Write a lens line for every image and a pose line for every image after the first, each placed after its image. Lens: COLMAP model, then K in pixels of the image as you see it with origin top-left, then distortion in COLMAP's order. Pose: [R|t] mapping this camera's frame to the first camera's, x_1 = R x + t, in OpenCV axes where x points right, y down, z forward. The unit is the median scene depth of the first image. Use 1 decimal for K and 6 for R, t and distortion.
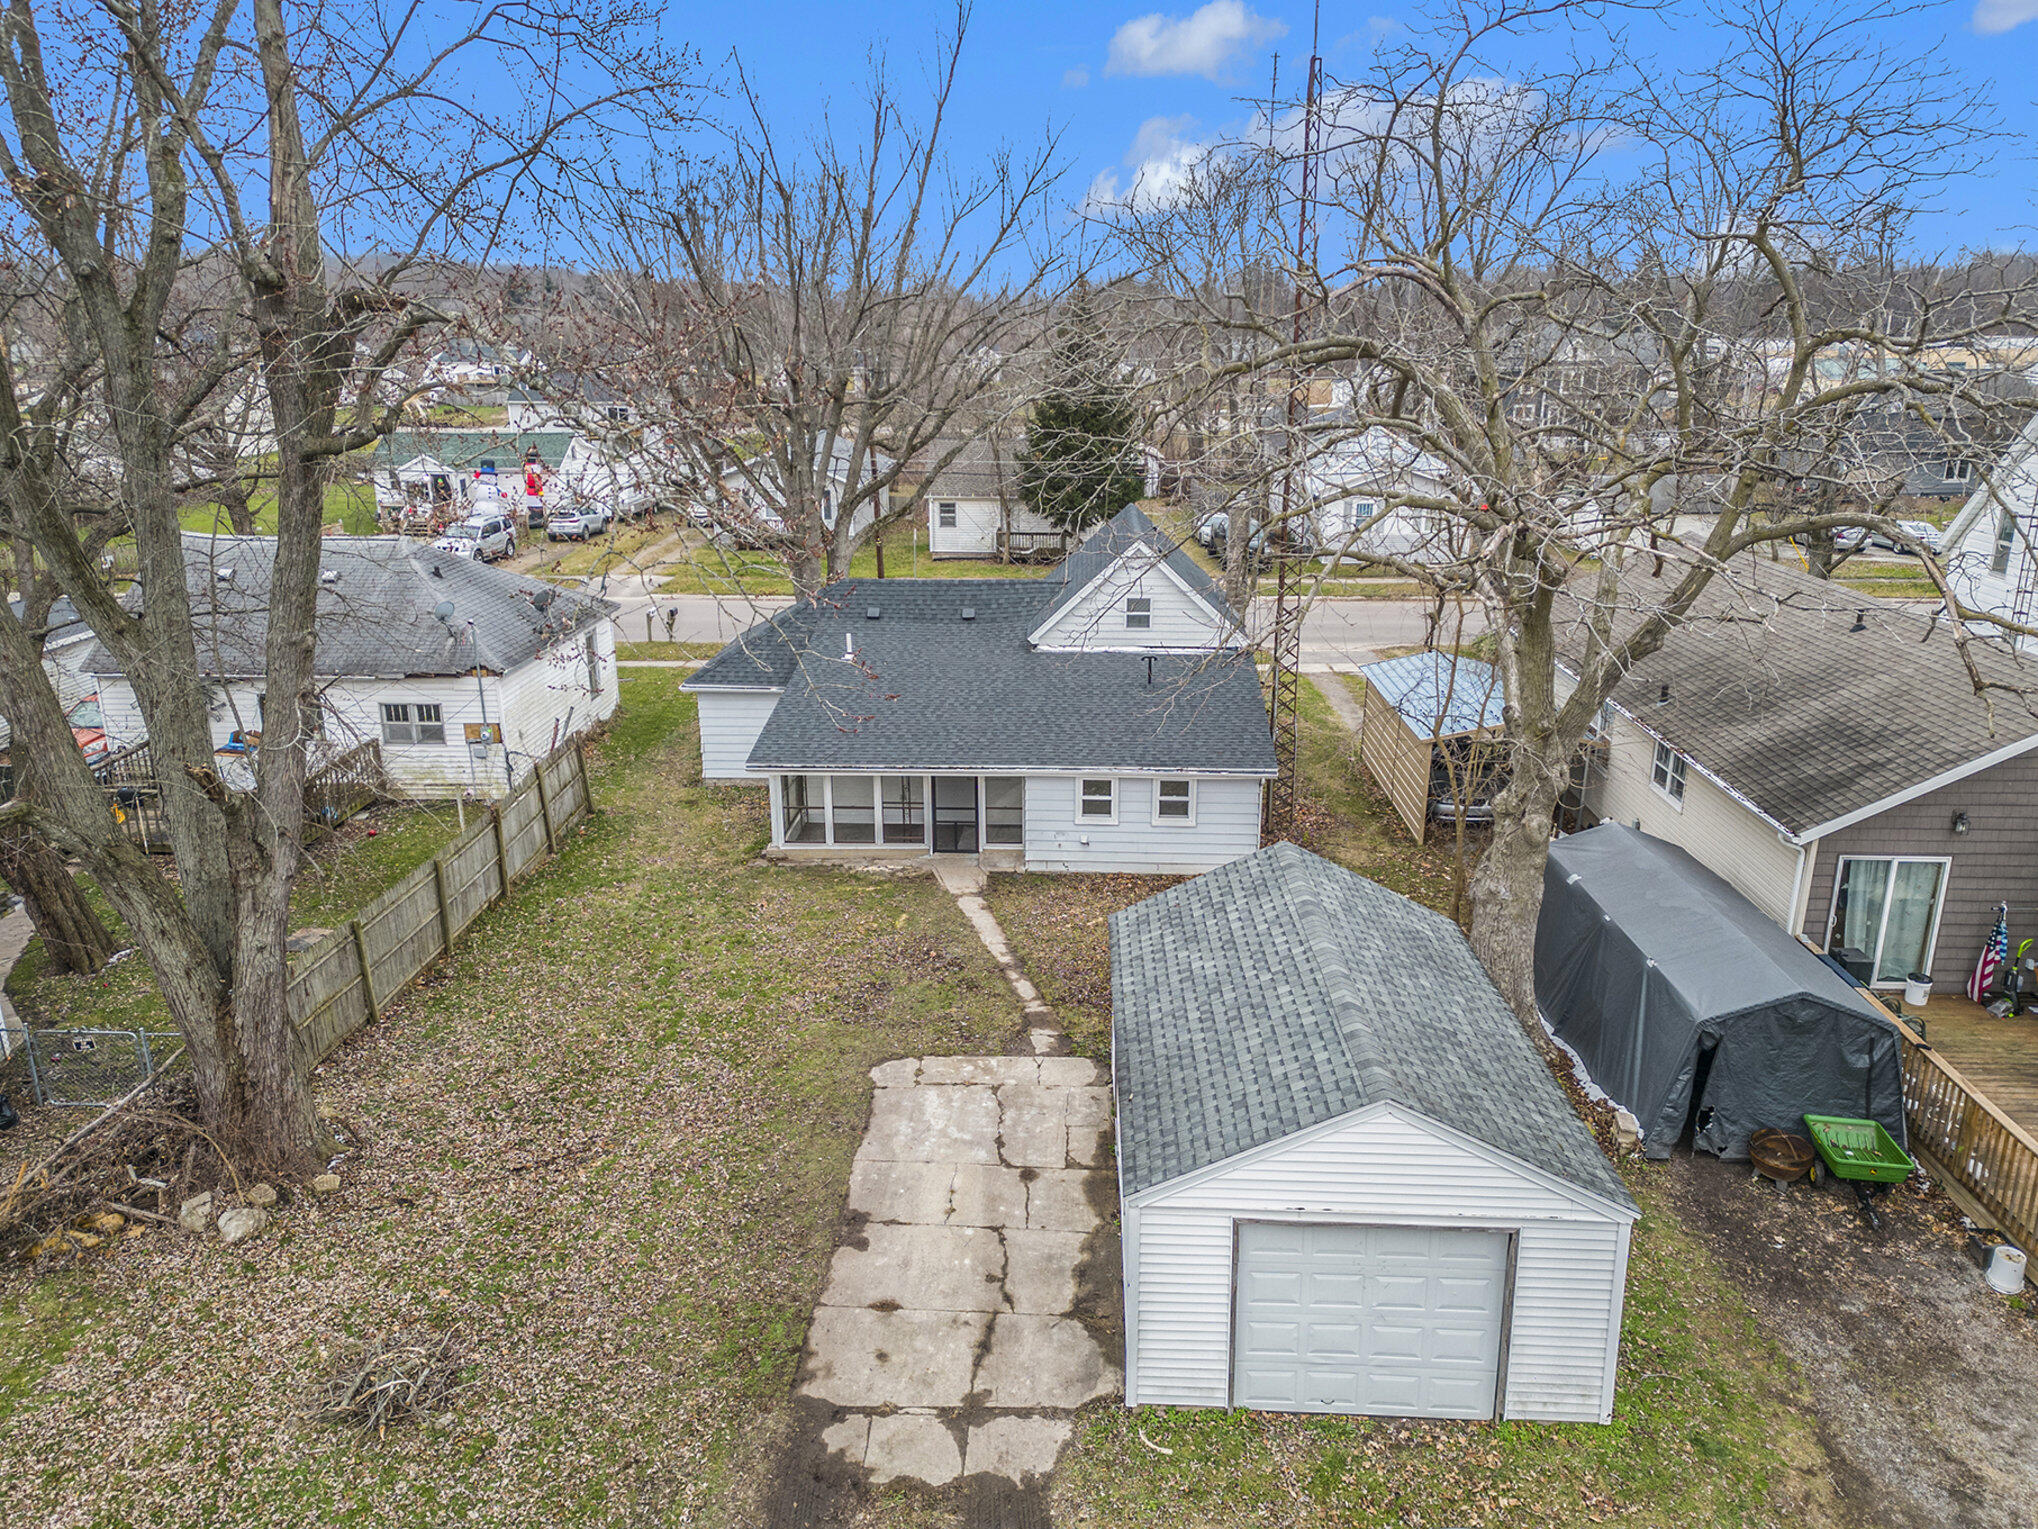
lens RADIAL K [[1417.8, 0, 1033.9], [0, 1417.8, 764.1], [0, 0, 1]] dist [0.092653, -0.096810]
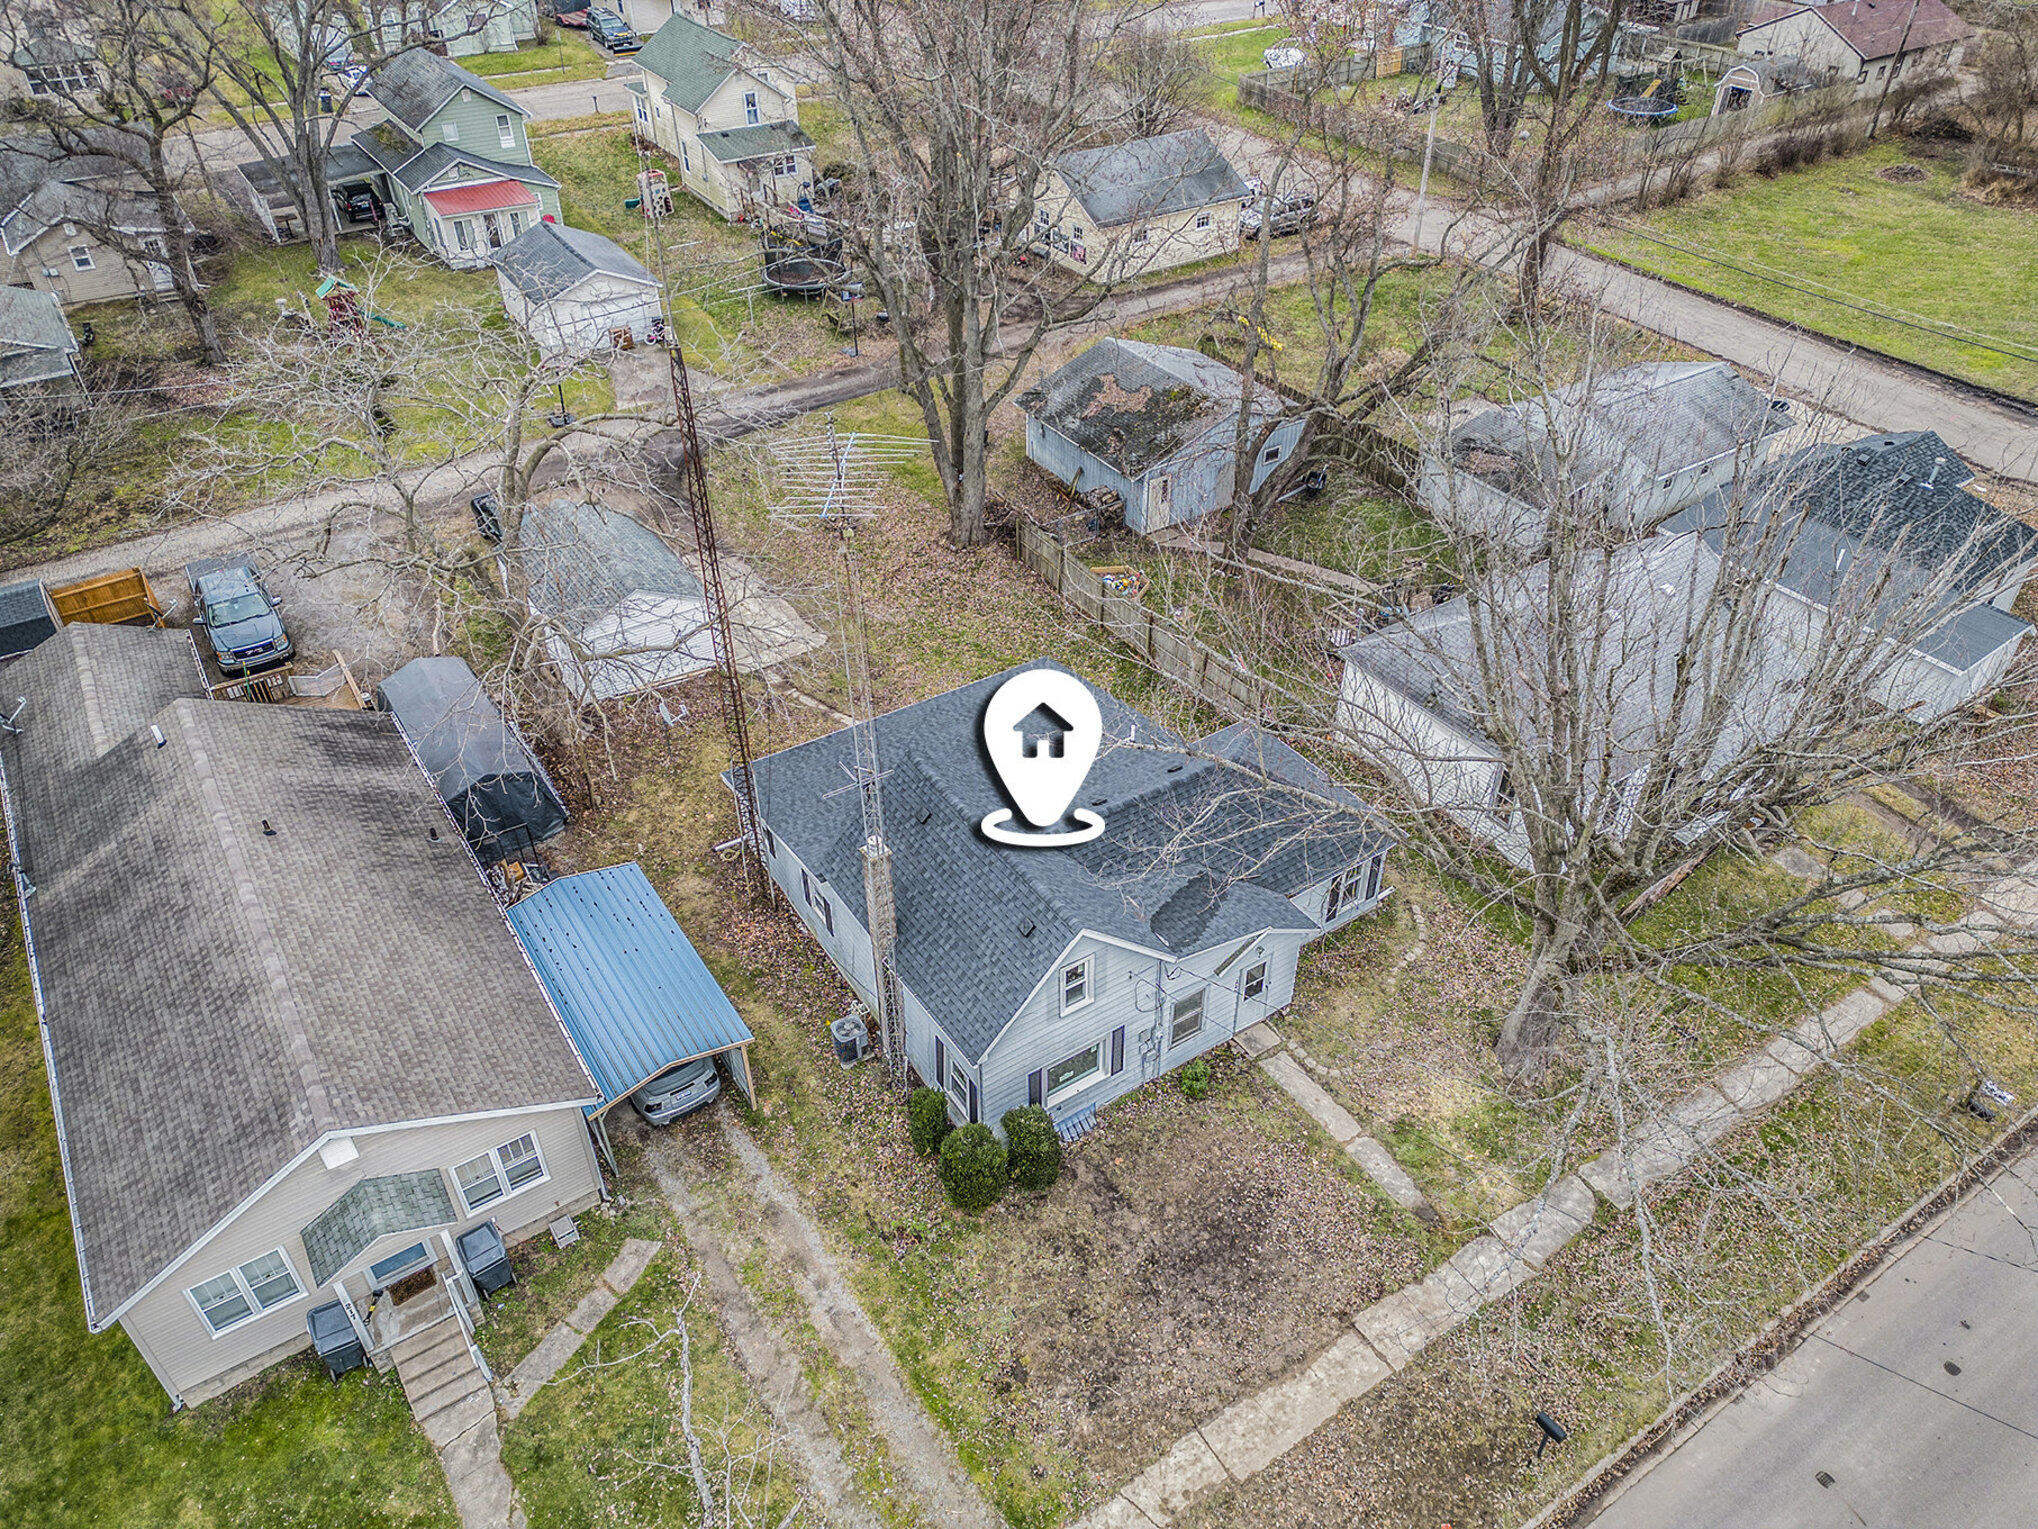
lens RADIAL K [[1417.8, 0, 1033.9], [0, 1417.8, 764.1], [0, 0, 1]] dist [0.092653, -0.096810]
pose [[-0.811736, 0.366512, -0.454701, 0.537177], [-0.170002, 0.596567, 0.784352, -1.112015], [0.558734, 0.713987, -0.421947, 1.702096]]
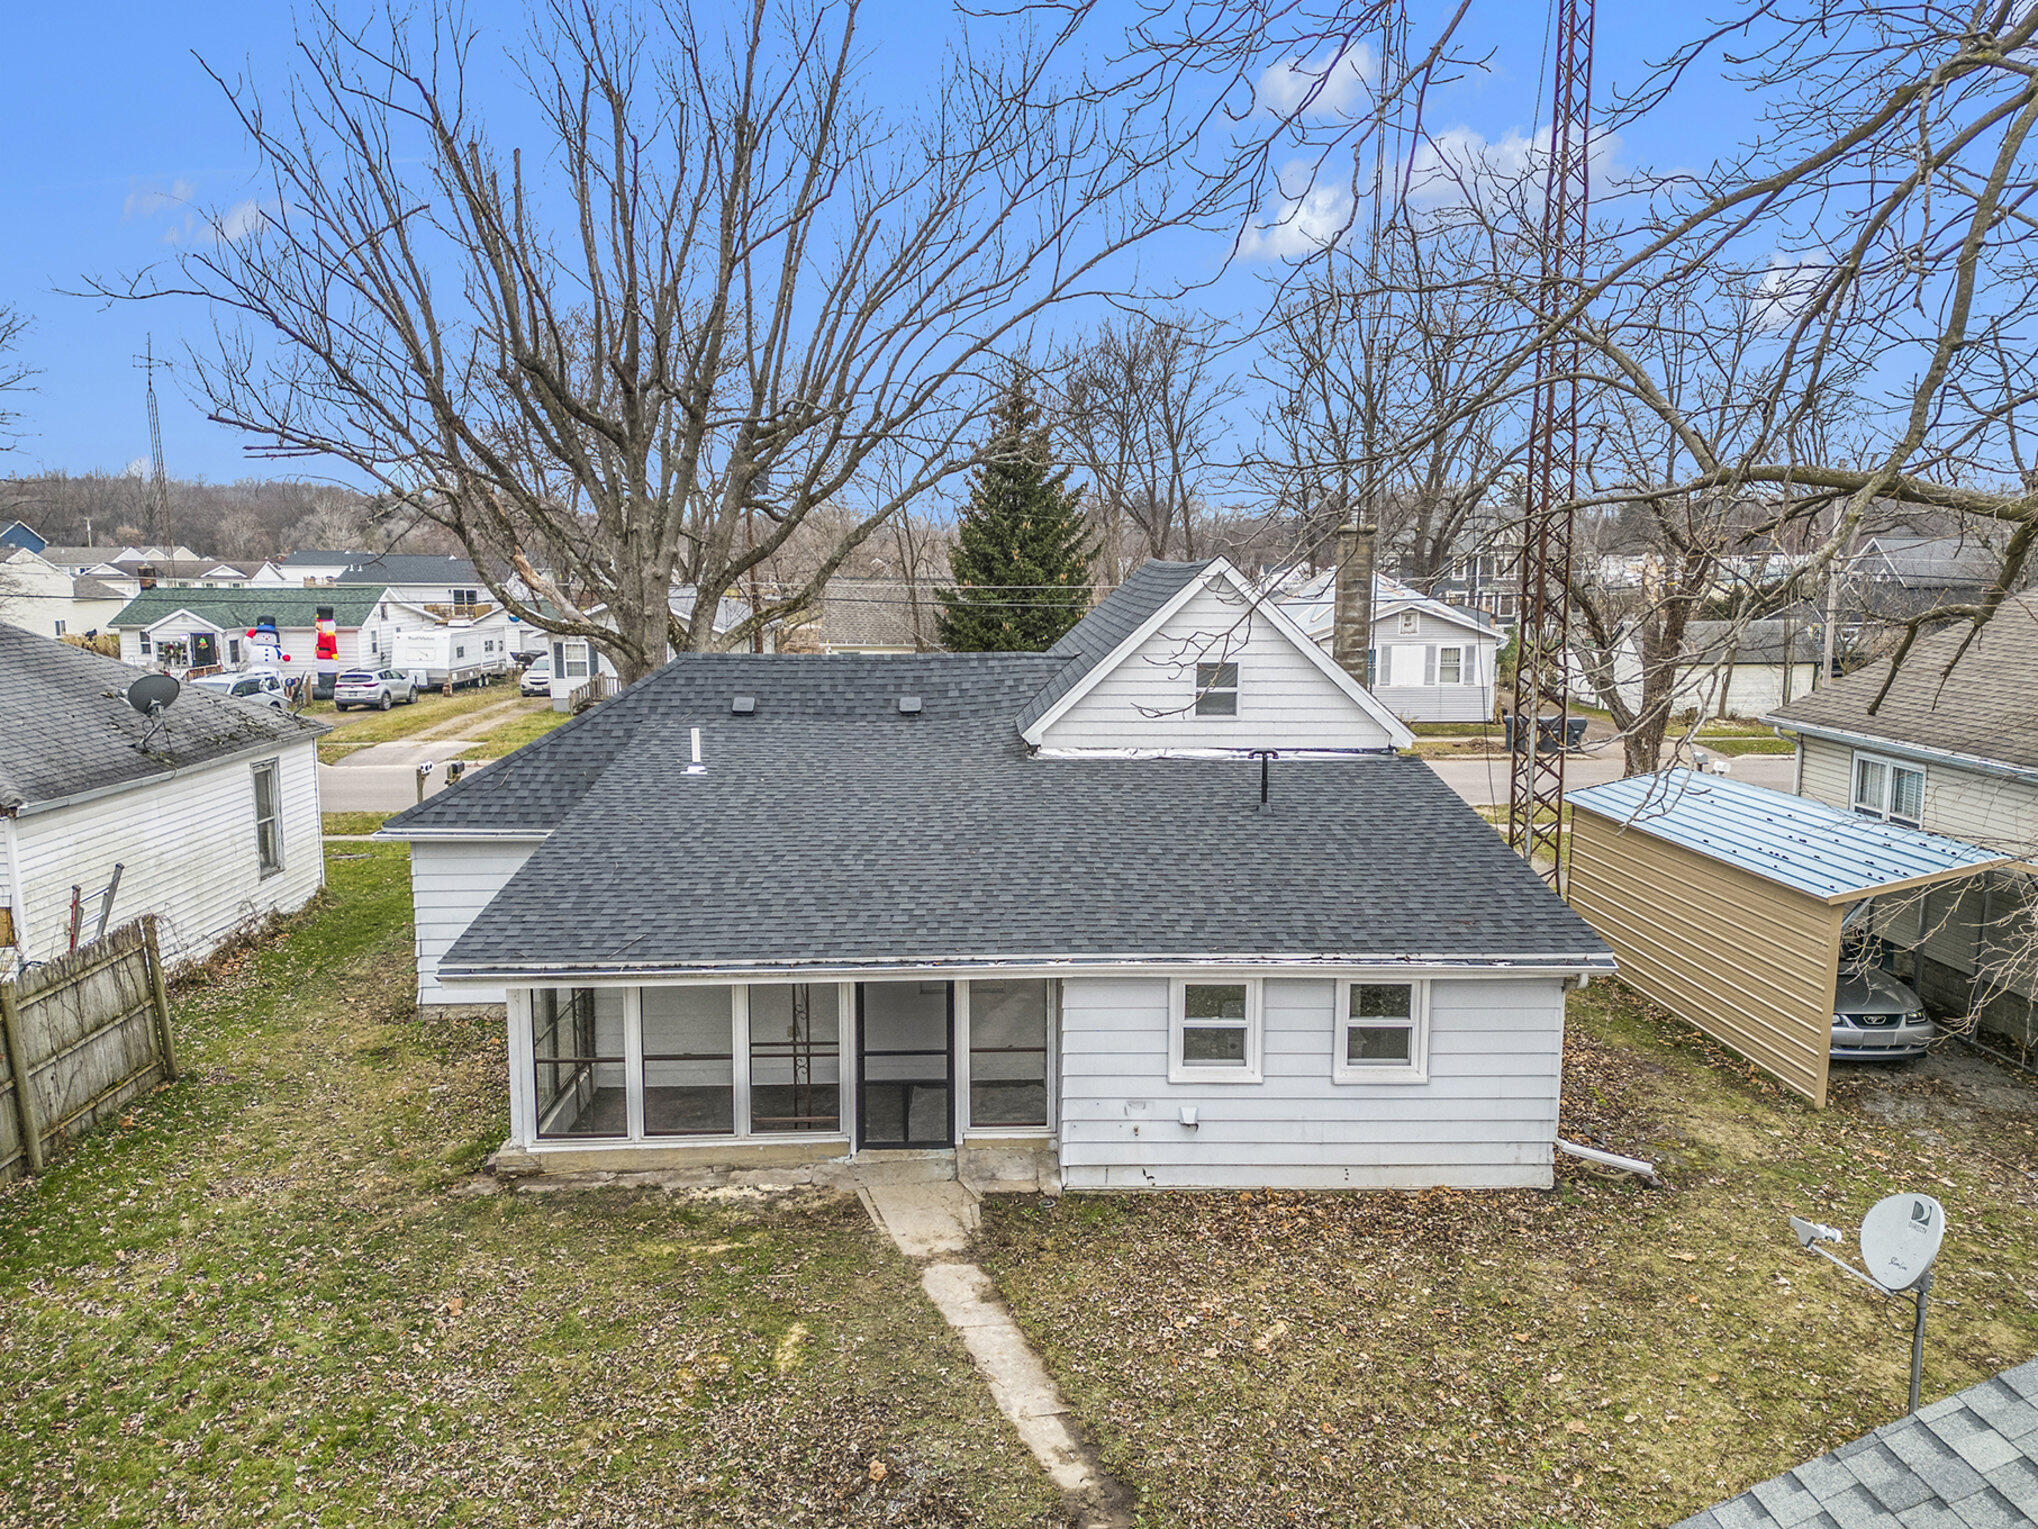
lens RADIAL K [[1419.0, 0, 1022.8], [0, 1419.0, 755.5], [0, 0, 1]] dist [0.093668, -0.103304]
pose [[0.997358, -0.008305, 0.072173, -0.051854], [0.019935, 0.986596, -0.161960, 0.011536], [-0.069861, 0.162971, 0.984154, 0.530313]]
